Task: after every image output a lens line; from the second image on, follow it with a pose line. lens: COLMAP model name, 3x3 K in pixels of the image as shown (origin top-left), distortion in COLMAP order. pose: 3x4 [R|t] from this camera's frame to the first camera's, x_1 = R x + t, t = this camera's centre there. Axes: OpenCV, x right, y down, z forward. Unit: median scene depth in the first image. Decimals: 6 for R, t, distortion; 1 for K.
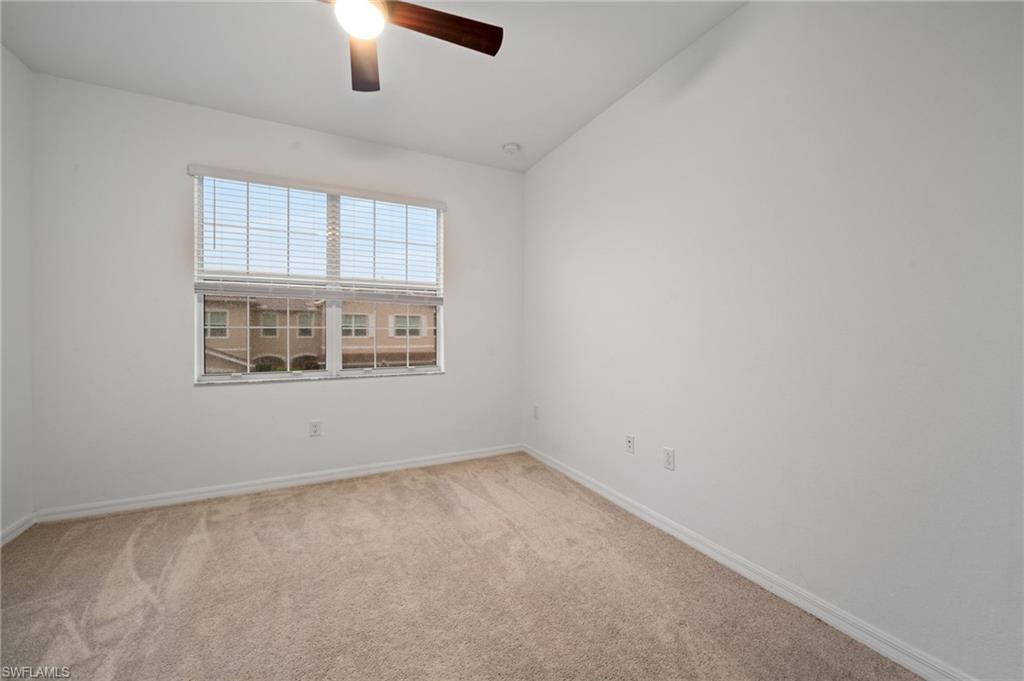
lens RADIAL K [[408.7, 0, 514.1], [0, 408.7, 335.8], [0, 0, 1]] dist [0.000702, -0.000098]
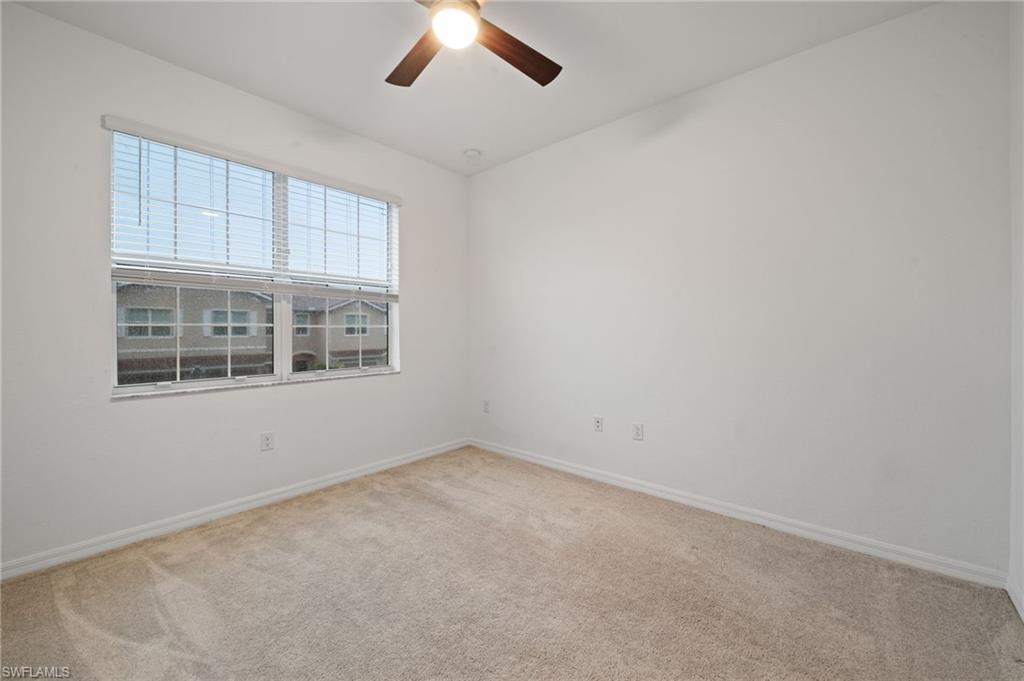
lens RADIAL K [[412.7, 0, 513.1], [0, 412.7, 331.8], [0, 0, 1]] dist [-0.000527, -0.000248]
pose [[0.924406, -0.004461, 0.381384, -0.335530], [0.006291, 0.999974, -0.003553, -0.000163], [-0.381358, 0.005684, 0.924410, -0.012811]]
